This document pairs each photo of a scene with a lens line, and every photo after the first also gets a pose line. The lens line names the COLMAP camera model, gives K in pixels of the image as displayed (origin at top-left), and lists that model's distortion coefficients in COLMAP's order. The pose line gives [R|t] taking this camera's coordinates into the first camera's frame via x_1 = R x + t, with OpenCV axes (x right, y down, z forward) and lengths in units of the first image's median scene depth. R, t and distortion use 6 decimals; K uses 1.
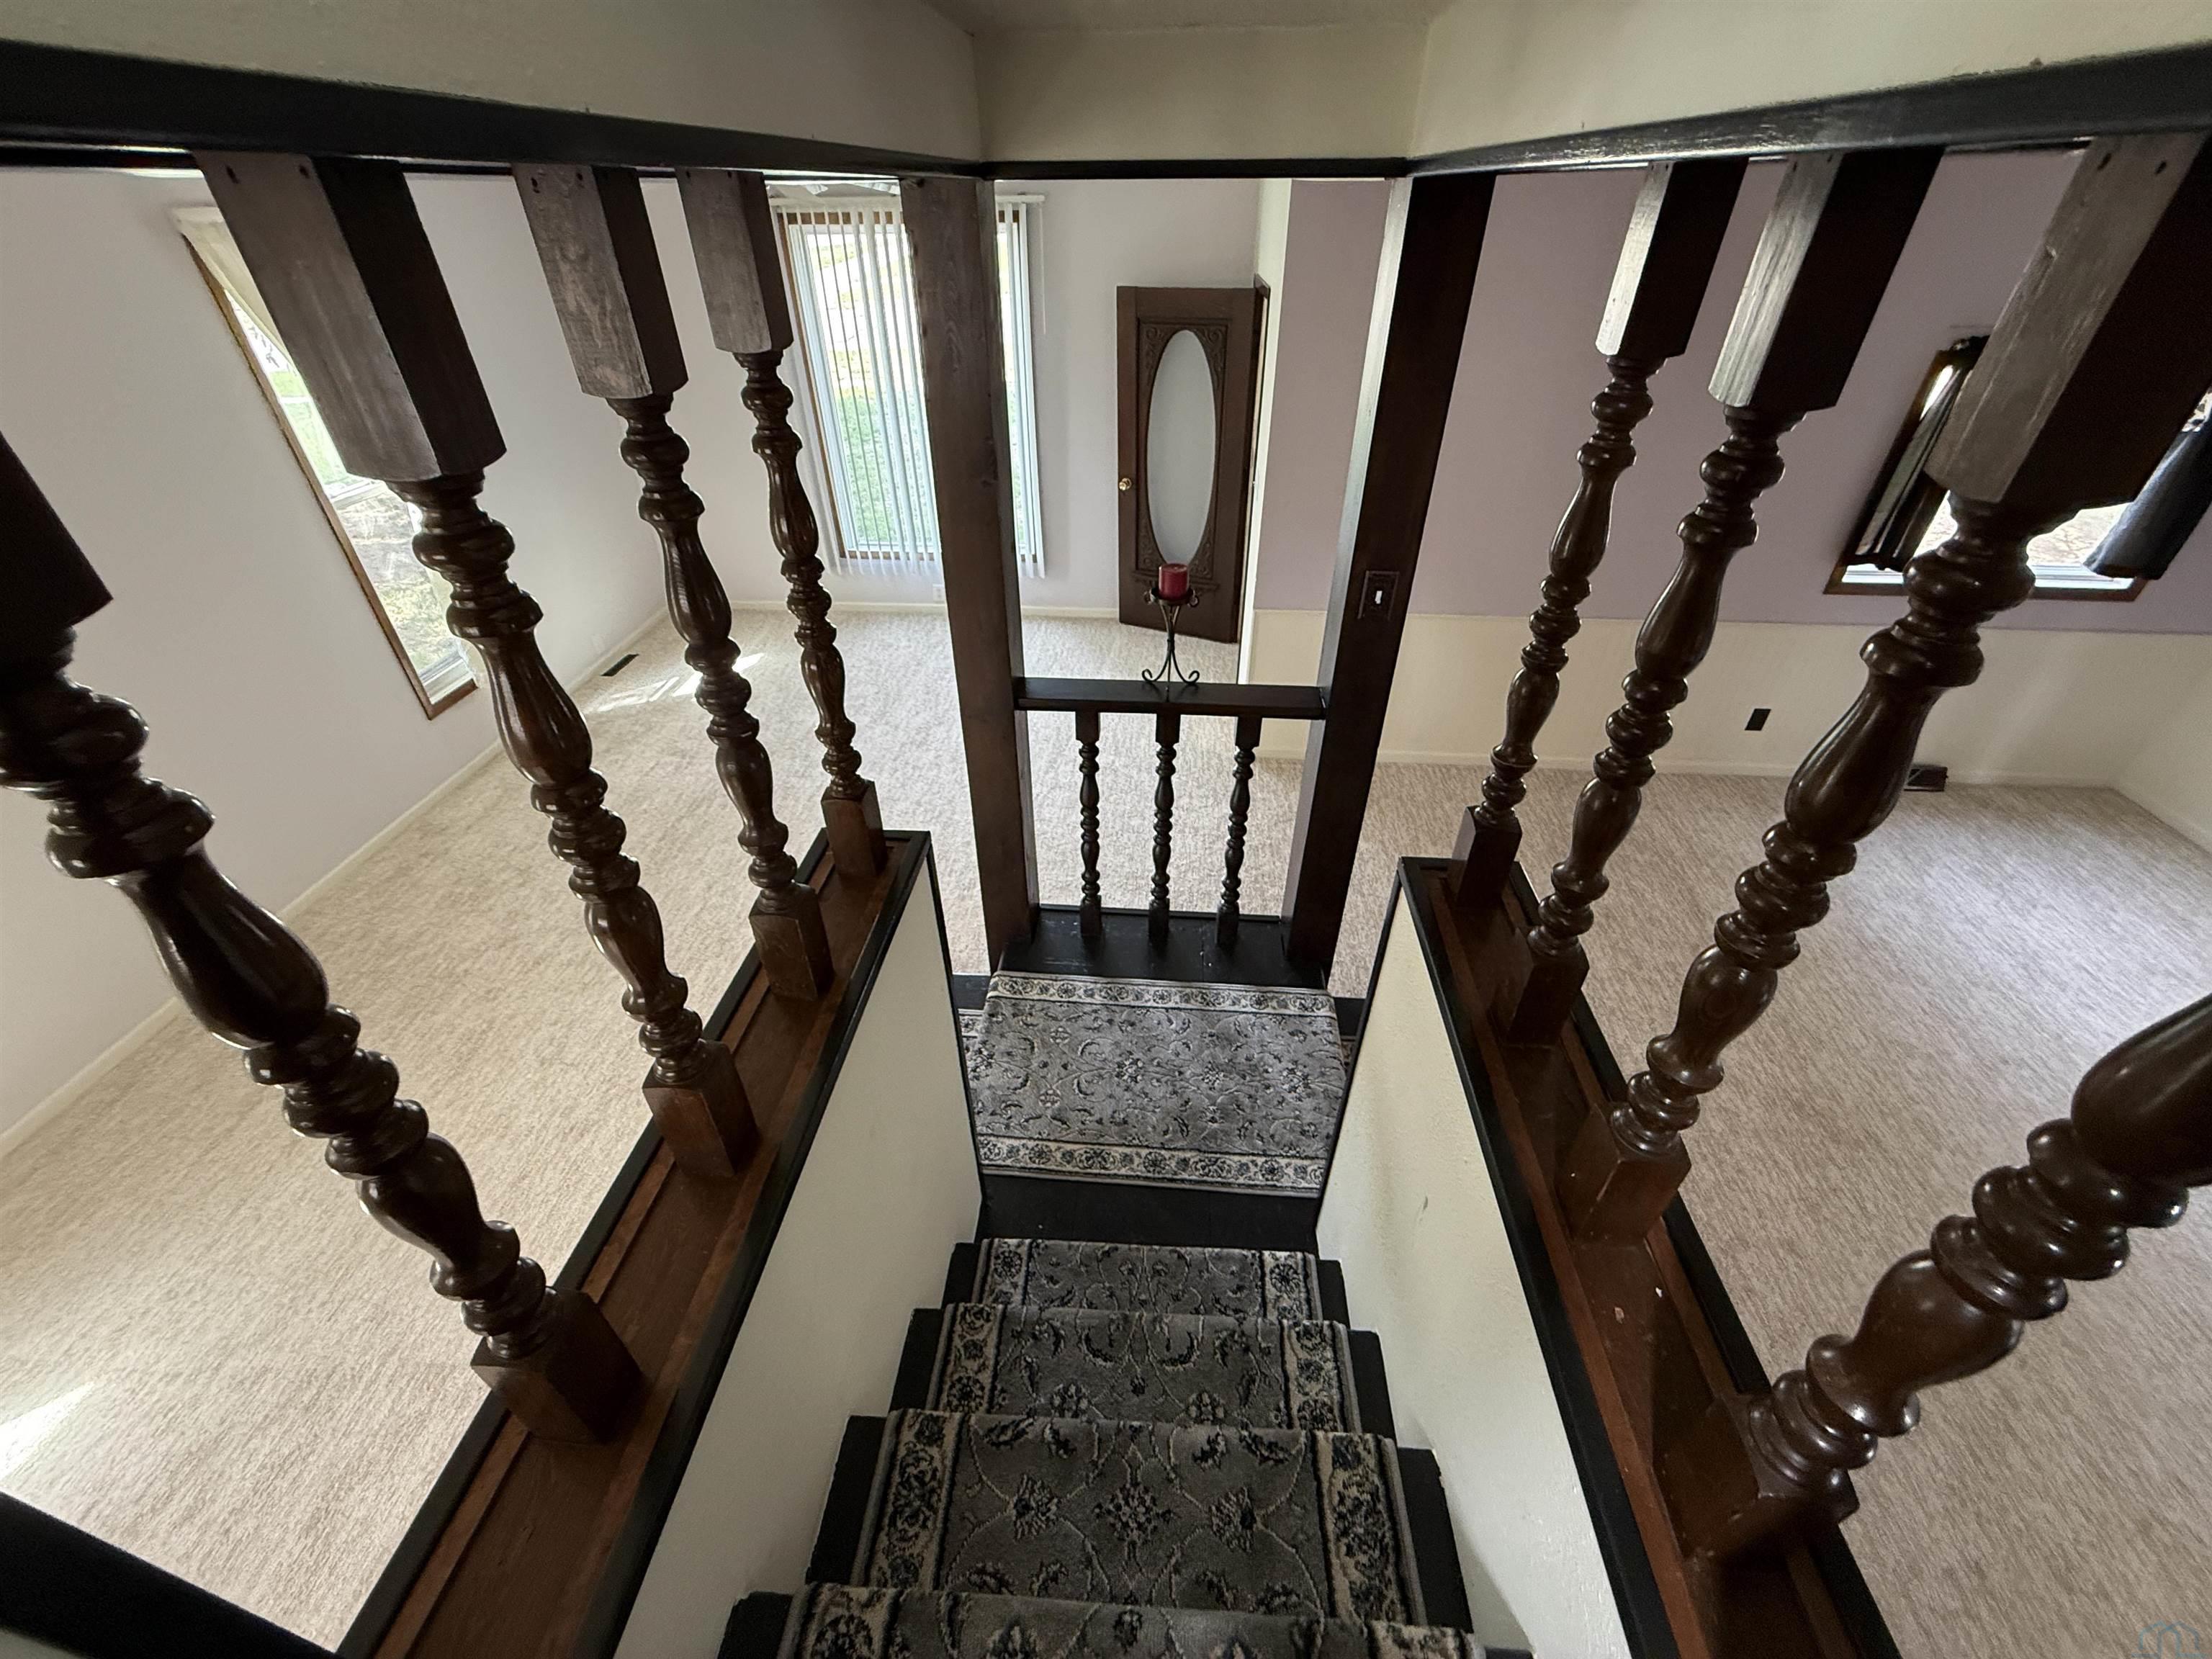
lens RADIAL K [[881.3, 0, 1100.7], [0, 881.3, 822.9], [0, 0, 1]] dist [0.000379, 0.000145]
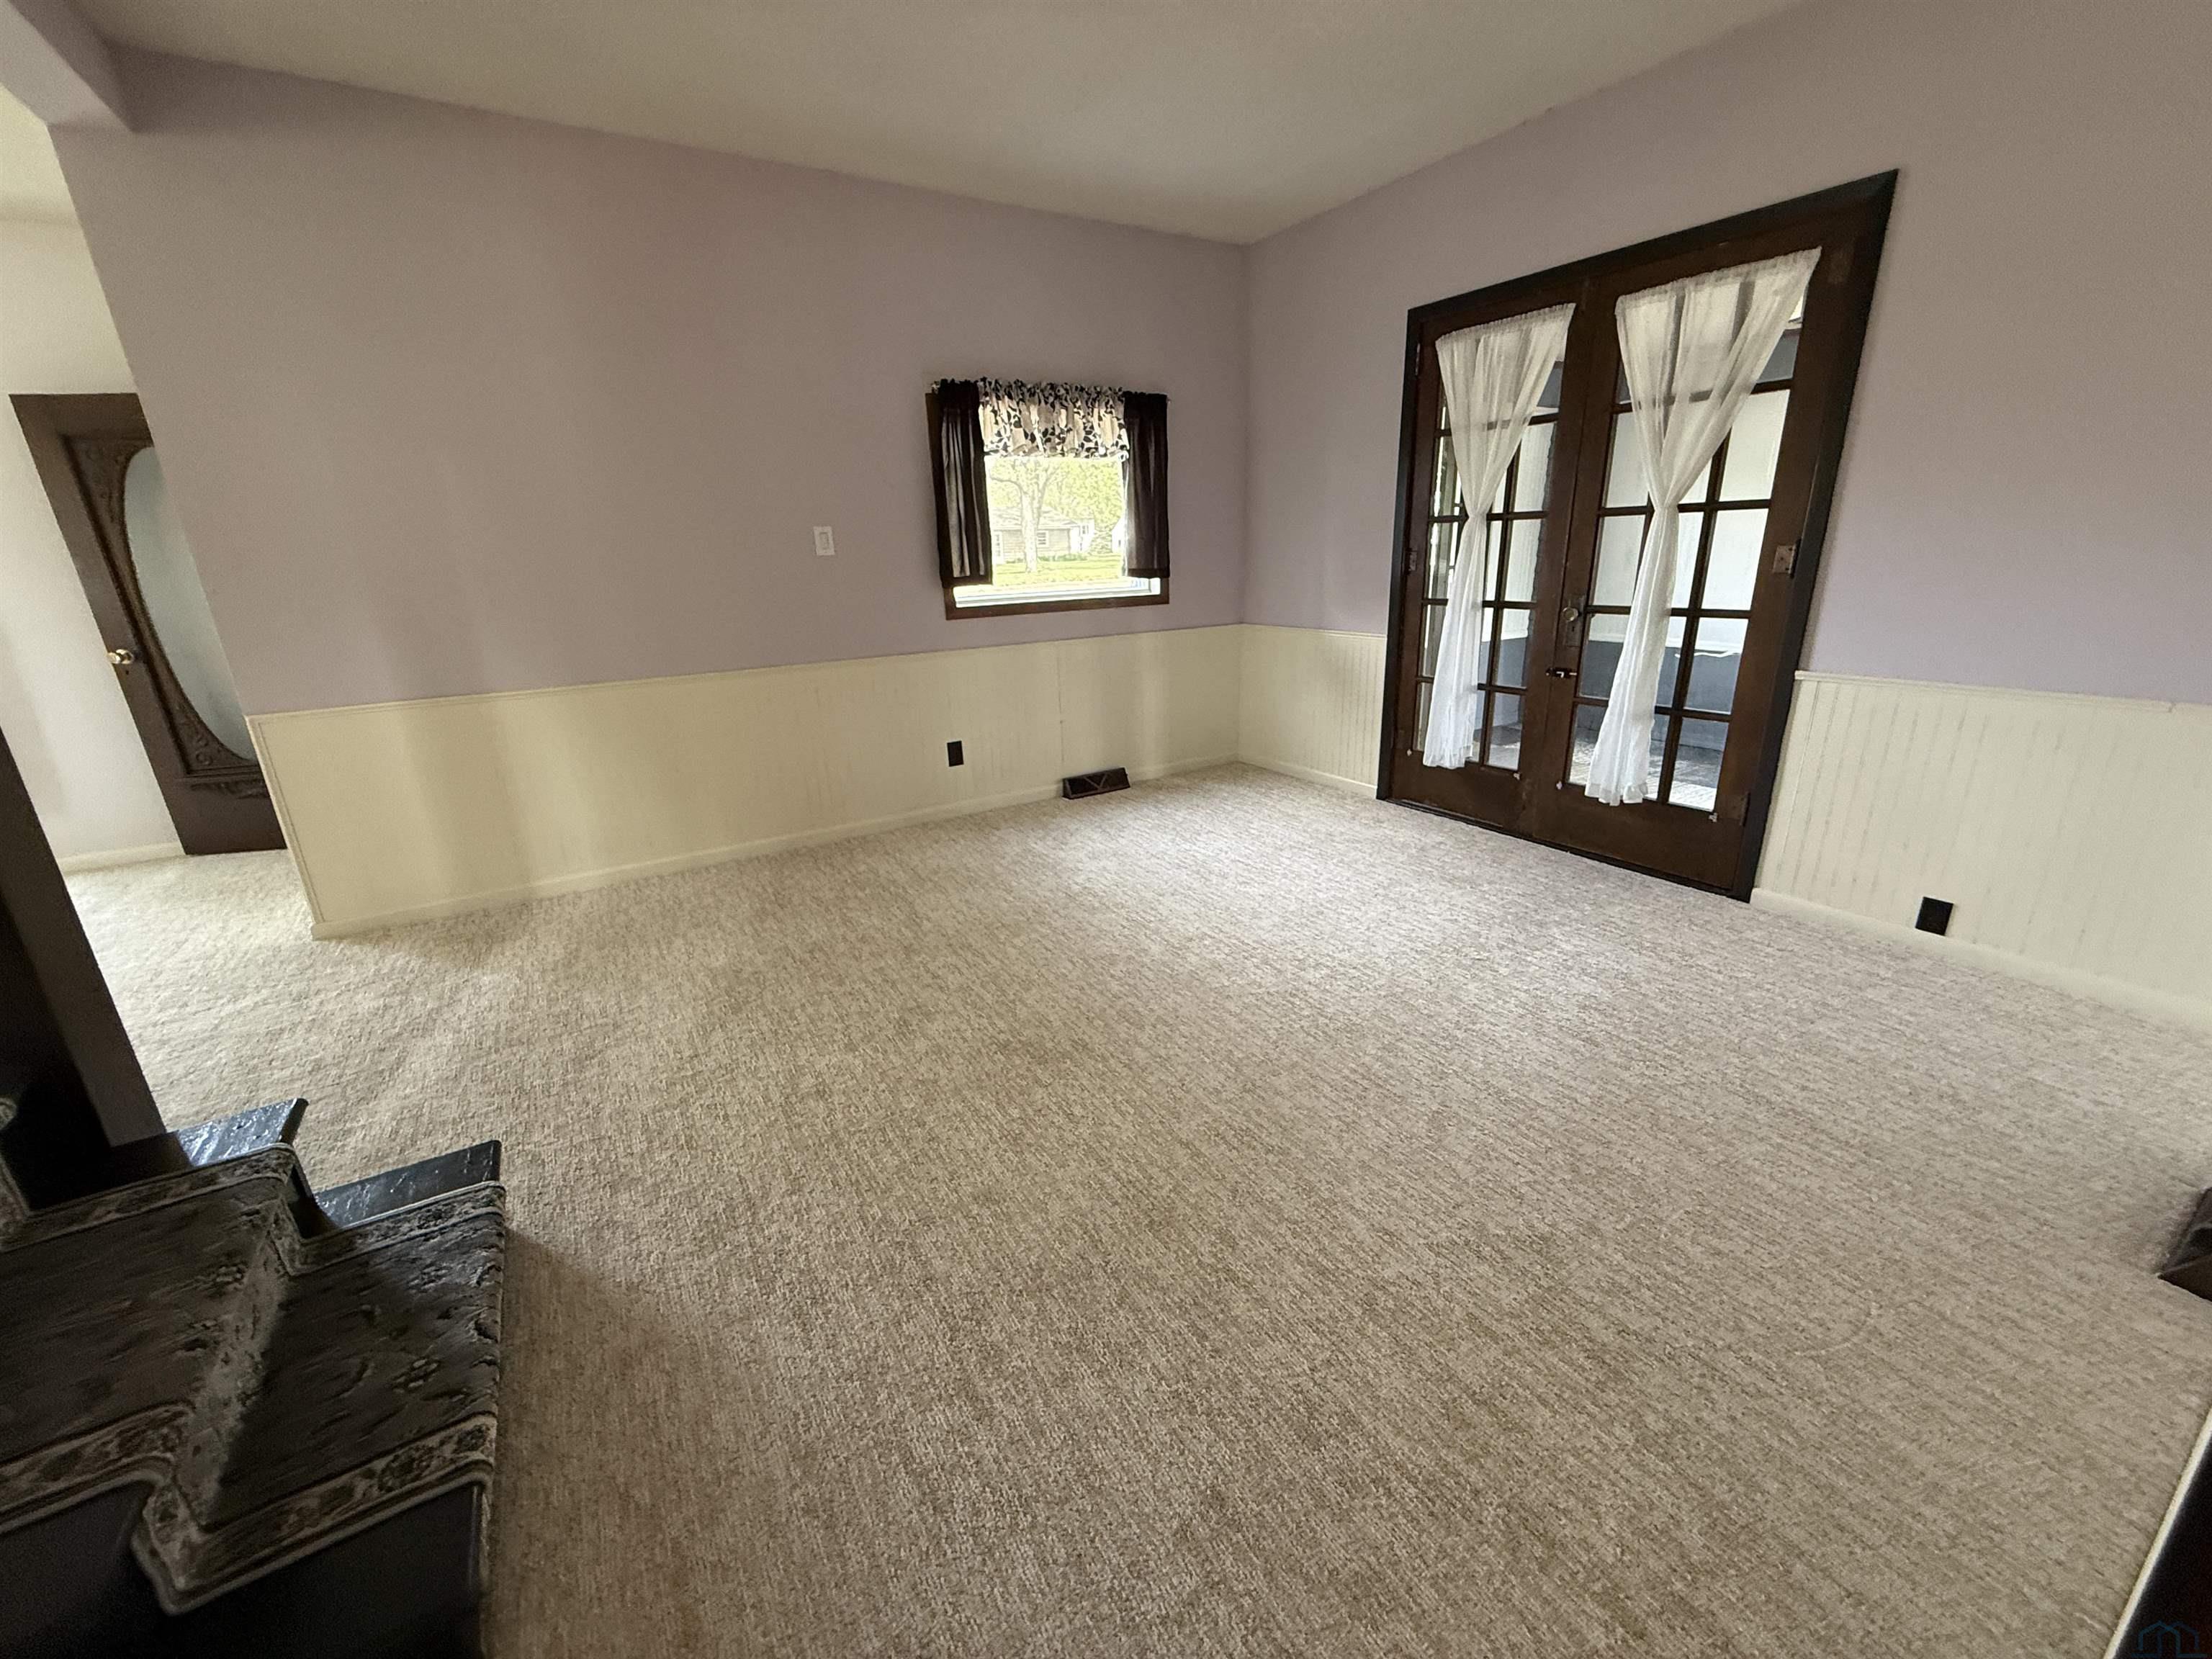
lens RADIAL K [[881.3, 0, 1100.7], [0, 881.3, 822.9], [0, 0, 1]] dist [0.000379, 0.000145]
pose [[0.801701, -0.197103, 0.564292, 0.479668], [0.372976, 0.902685, -0.214592, 0.370120], [-0.467081, 0.382506, 0.797198, 0.251097]]
